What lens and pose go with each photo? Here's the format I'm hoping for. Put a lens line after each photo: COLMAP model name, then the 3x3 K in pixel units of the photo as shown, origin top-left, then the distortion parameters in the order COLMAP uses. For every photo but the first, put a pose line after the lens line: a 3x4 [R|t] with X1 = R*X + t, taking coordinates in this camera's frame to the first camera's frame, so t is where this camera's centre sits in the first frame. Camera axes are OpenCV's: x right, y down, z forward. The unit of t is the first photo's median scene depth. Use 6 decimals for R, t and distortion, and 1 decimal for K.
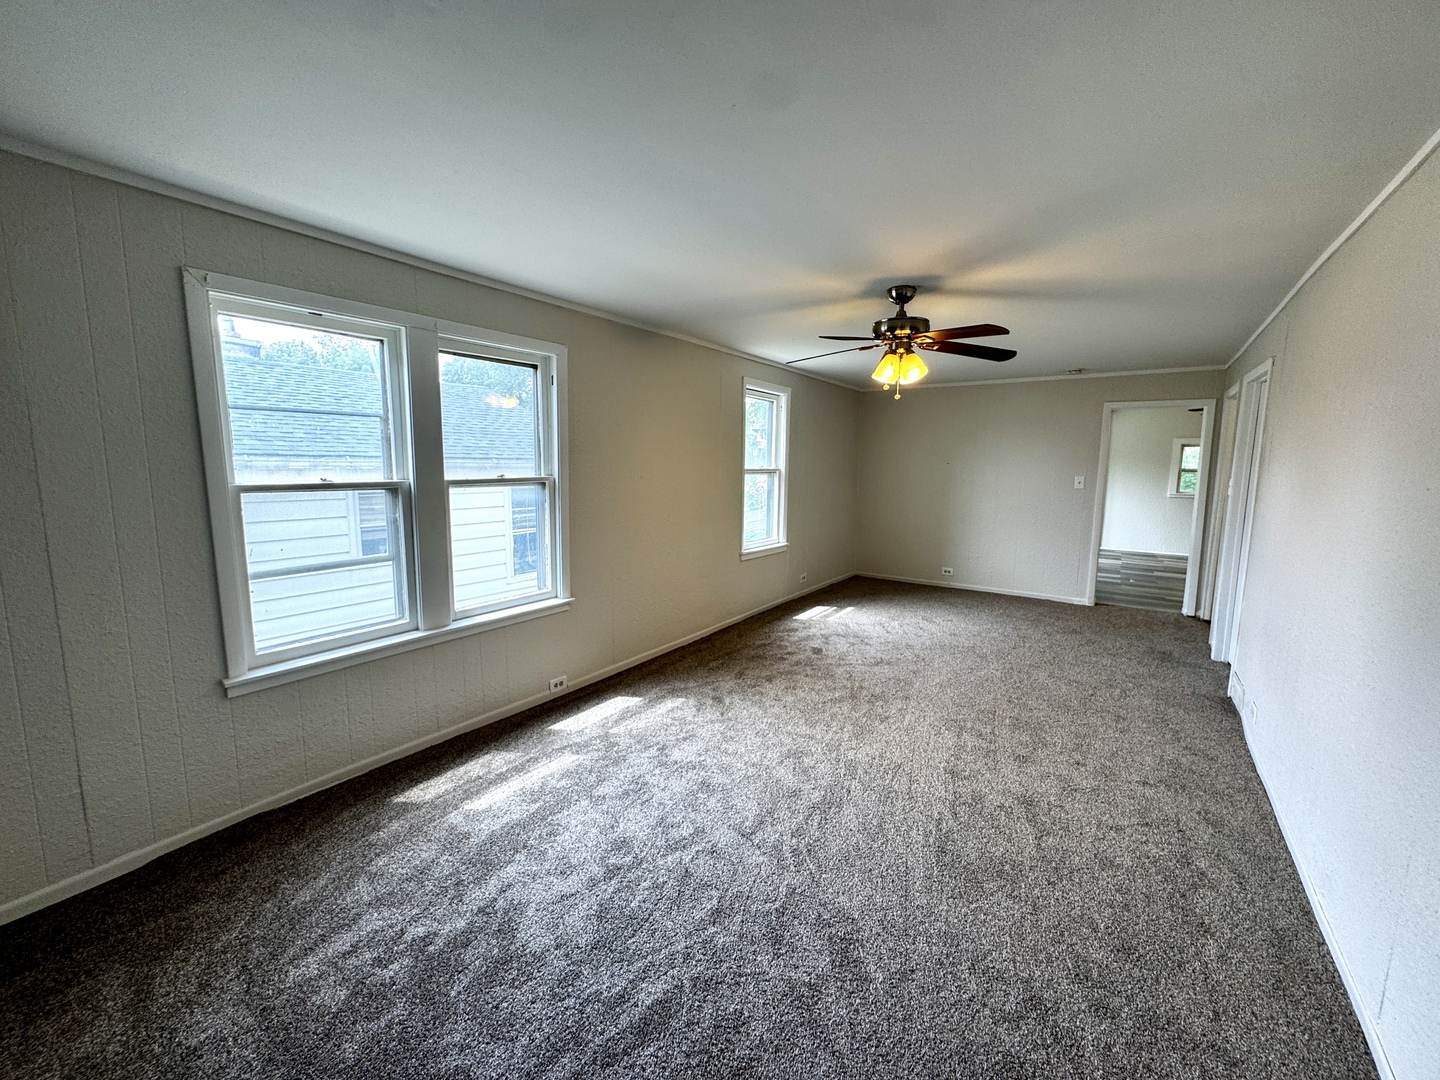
lens RADIAL K [[575.6, 0, 721.5], [0, 575.6, 538.8], [0, 0, 1]] dist [-0.002680, 0.000409]
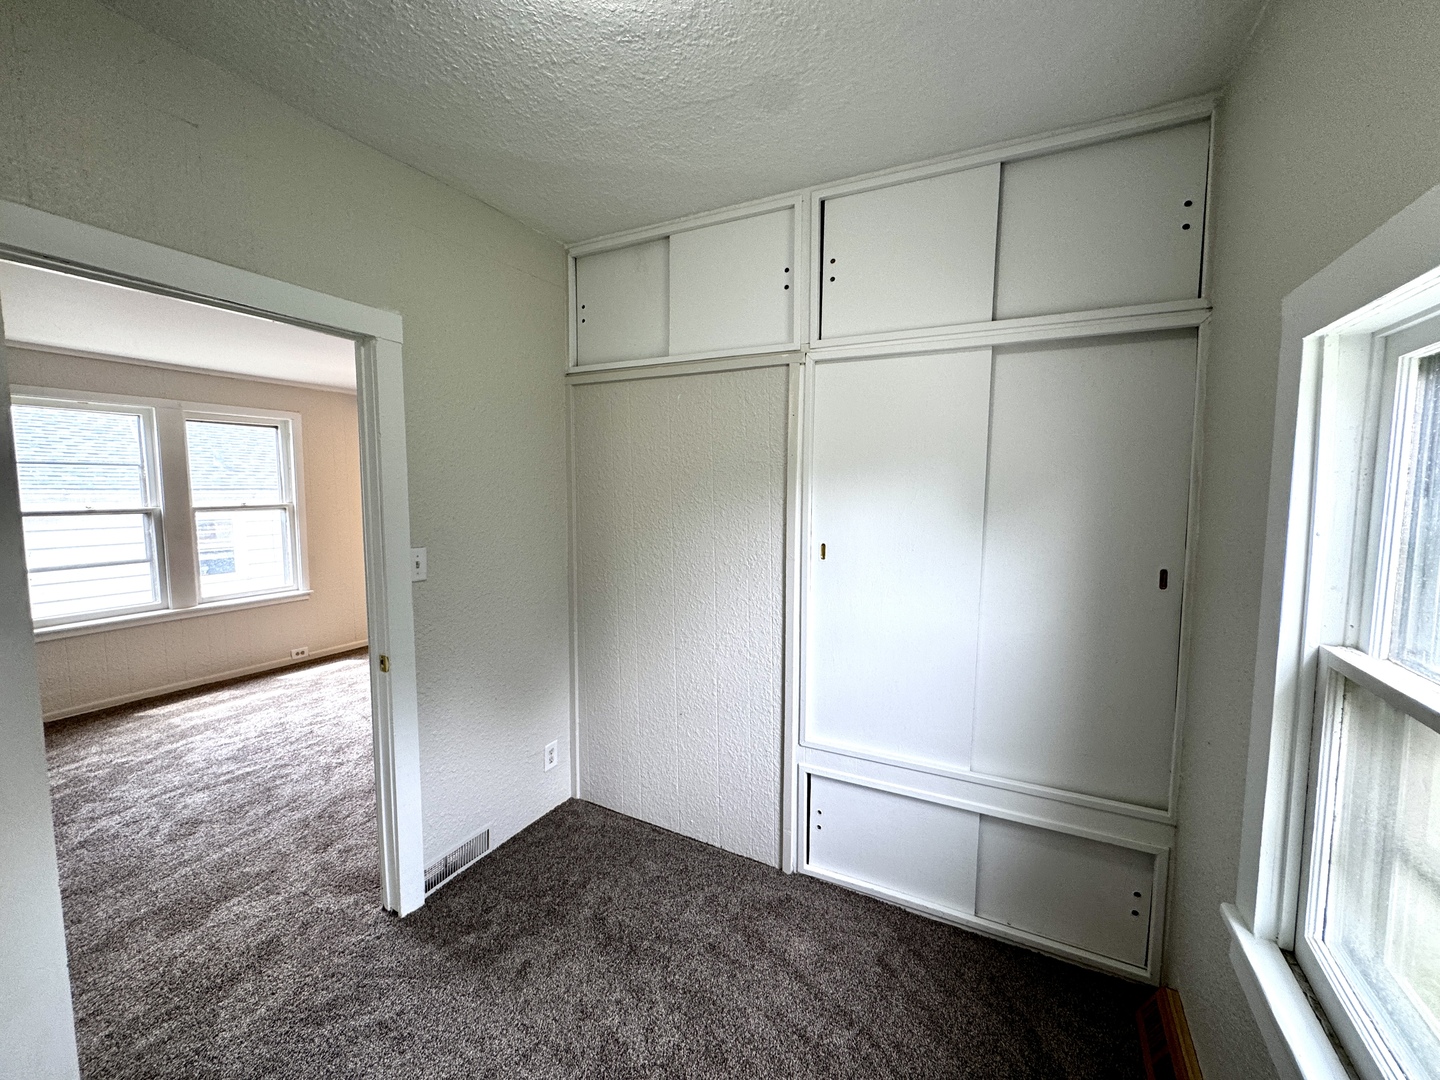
lens RADIAL K [[575.6, 0, 721.5], [0, 575.6, 538.8], [0, 0, 1]] dist [-0.002680, 0.000409]
pose [[0.991310, -0.019651, 0.130070, 0.697923], [0.025217, 0.998829, -0.041284, 0.077362], [-0.129106, 0.044205, 0.990645, -0.654308]]
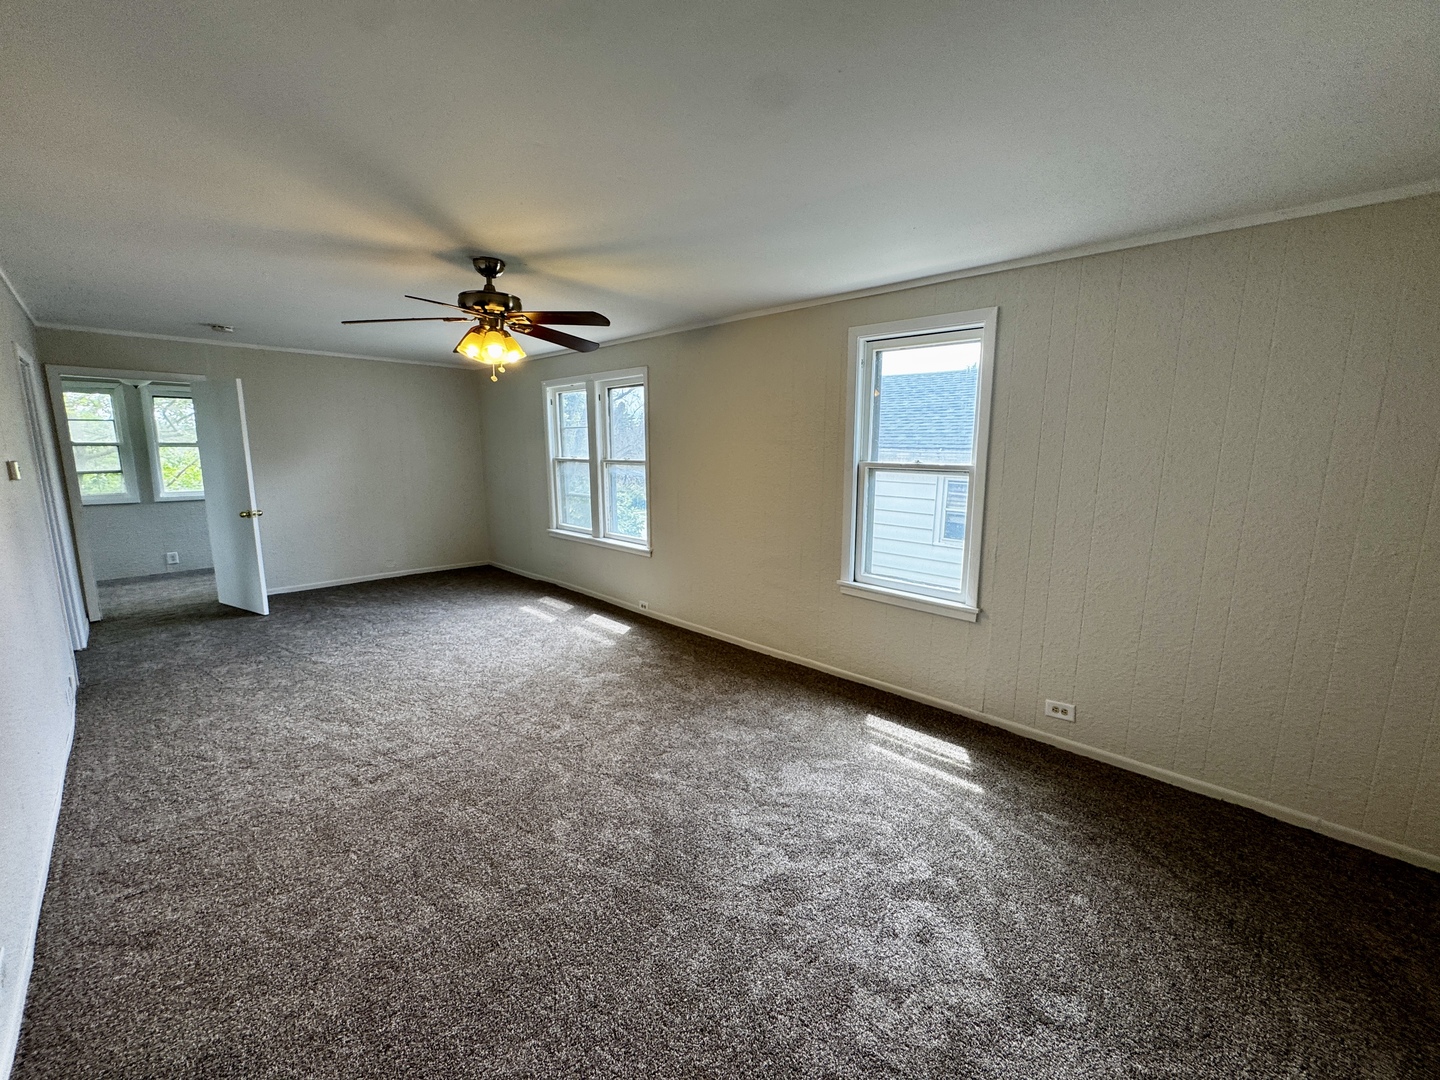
lens RADIAL K [[656.1, 0, 720.0], [0, 656.1, 540.0], [0, 0, 1]] dist [-0.001011, 0.000113]
pose [[-0.204508, 0.135610, -0.969426, 1.489724], [-0.141152, 0.975921, 0.166296, -0.237651], [0.968634, 0.170845, -0.180442, 1.819552]]
